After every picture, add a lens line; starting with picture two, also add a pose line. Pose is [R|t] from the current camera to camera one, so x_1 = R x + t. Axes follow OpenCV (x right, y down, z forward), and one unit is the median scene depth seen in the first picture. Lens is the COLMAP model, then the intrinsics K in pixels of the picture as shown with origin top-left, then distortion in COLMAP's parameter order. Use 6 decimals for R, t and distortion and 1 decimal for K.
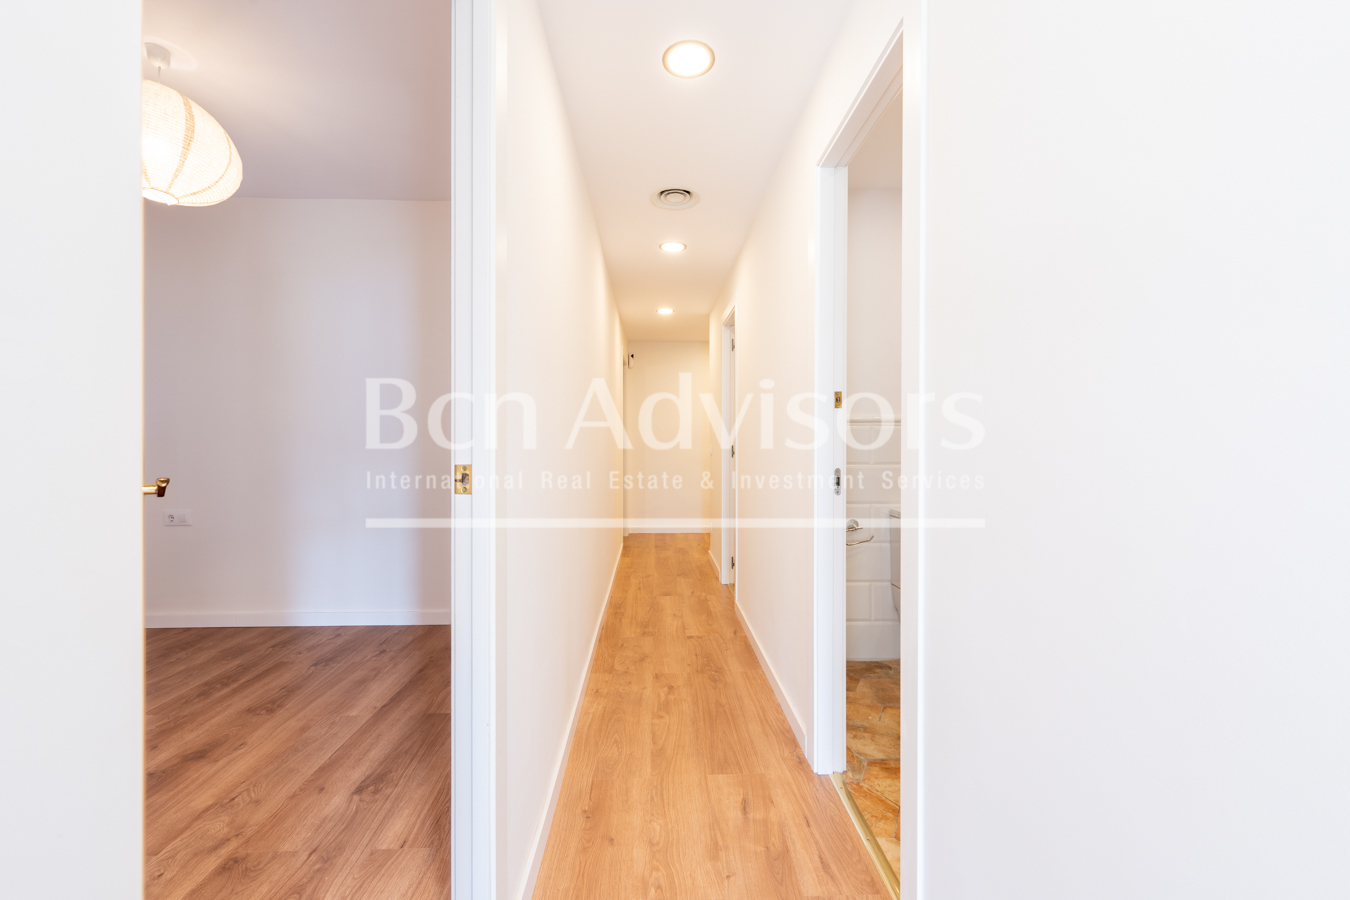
lens RADIAL K [[533.5, 0, 675.5], [0, 533.5, 446.1], [0, 0, 1]] dist [-0.001183, -0.000519]
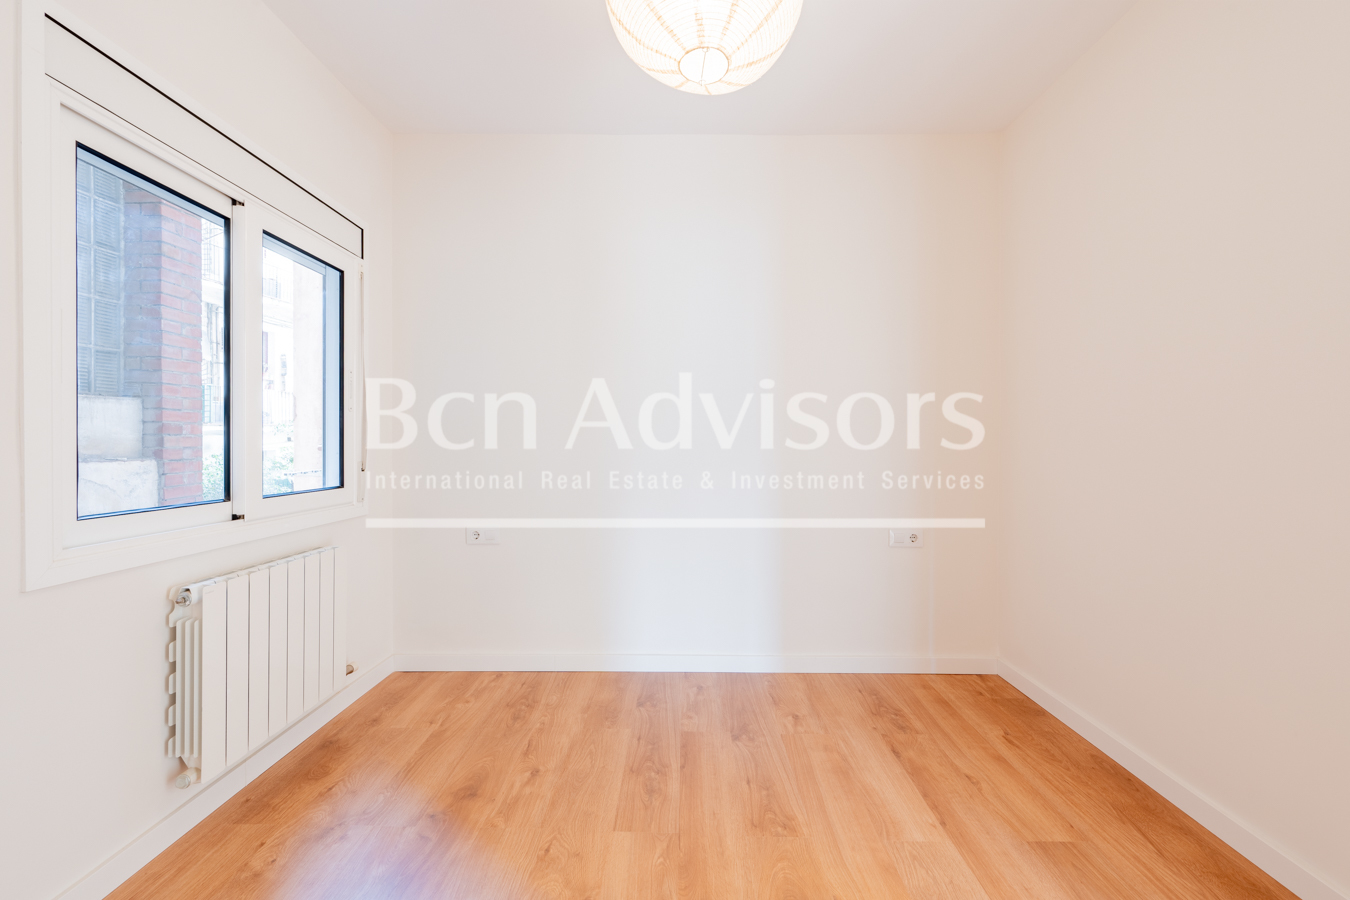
lens RADIAL K [[533.5, 0, 675.5], [0, 533.5, 446.1], [0, 0, 1]] dist [-0.001183, -0.000519]
pose [[0.998933, 0.001080, -0.046163, -0.812367], [-0.001041, 0.999999, 0.000869, 0.001160], [0.046164, -0.000820, 0.998934, 0.281232]]
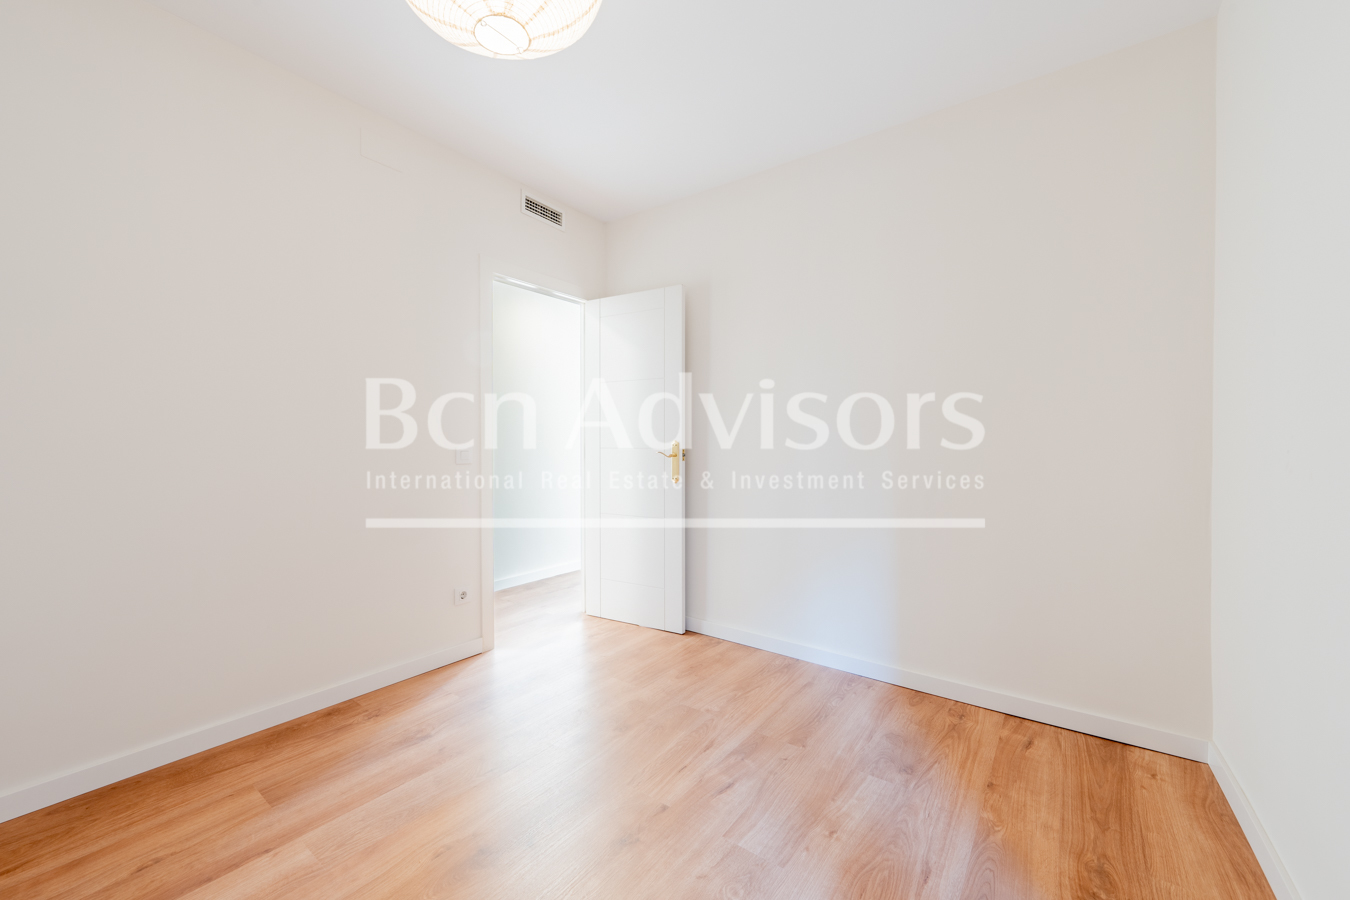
lens RADIAL K [[532.6, 0, 674.5], [0, 532.6, 445.5], [0, 0, 1]] dist [0.000150, 0.000334]
pose [[-0.783604, -0.003043, 0.621253, -1.252956], [0.004326, 0.999937, 0.010355, -0.003446], [-0.621245, 0.010801, -0.783542, 1.126303]]
